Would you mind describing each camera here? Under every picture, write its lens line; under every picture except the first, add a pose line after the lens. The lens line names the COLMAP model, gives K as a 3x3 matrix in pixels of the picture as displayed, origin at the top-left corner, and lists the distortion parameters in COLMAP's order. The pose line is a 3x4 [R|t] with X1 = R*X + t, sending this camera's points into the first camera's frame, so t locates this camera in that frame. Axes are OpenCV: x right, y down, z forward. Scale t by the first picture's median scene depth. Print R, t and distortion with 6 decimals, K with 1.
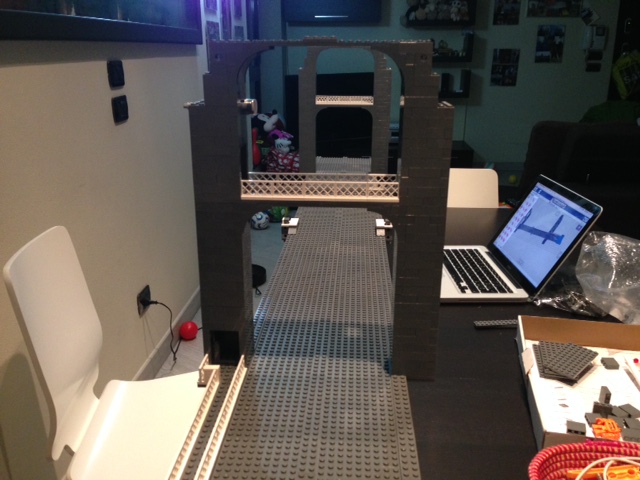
lens RADIAL K [[566.8, 0, 320.0], [0, 566.8, 240.0], [0, 0, 1]] dist [0.003985, -0.016159]
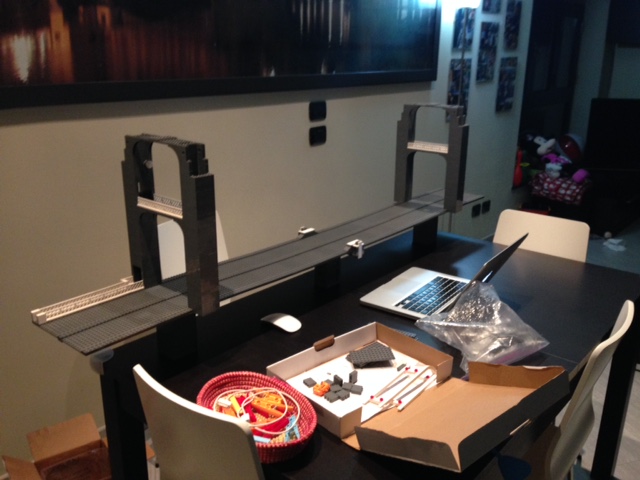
lens RADIAL K [[566.8, 0, 320.0], [0, 566.8, 240.0], [0, 0, 1]] dist [0.003985, -0.016159]
pose [[0.785536, 0.192084, -0.588249, 0.238775], [-0.193001, 0.979236, 0.062025, -0.029366], [0.587948, 0.064810, 0.806298, -0.051281]]
